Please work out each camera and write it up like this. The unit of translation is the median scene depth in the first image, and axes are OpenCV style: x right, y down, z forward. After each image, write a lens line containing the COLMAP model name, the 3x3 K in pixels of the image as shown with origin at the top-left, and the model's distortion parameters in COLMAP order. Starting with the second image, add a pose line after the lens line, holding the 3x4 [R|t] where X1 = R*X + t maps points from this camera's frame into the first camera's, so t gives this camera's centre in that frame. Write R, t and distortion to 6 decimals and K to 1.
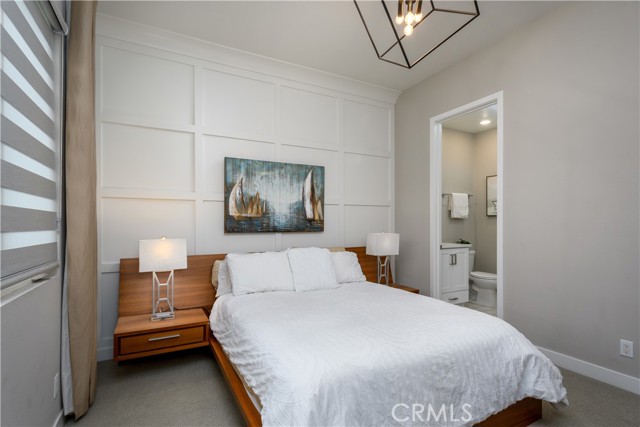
lens RADIAL K [[302.2, 0, 319.2], [0, 302.2, 219.9], [0, 0, 1]] dist [0.003912, -0.000938]
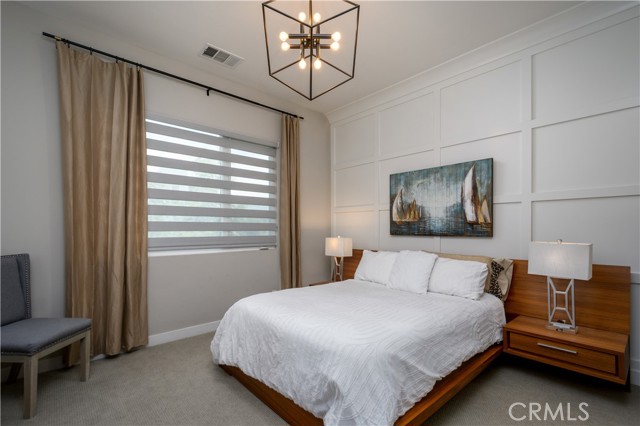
lens RADIAL K [[284.8, 0, 308.9], [0, 284.8, 230.0], [0, 0, 1]] dist [-0.012317, -0.000472]
pose [[0.237425, 0.009413, -0.971360, 0.691758], [0.016983, 0.999760, 0.013840, 0.000142], [0.971257, -0.019782, 0.237208, 0.354483]]
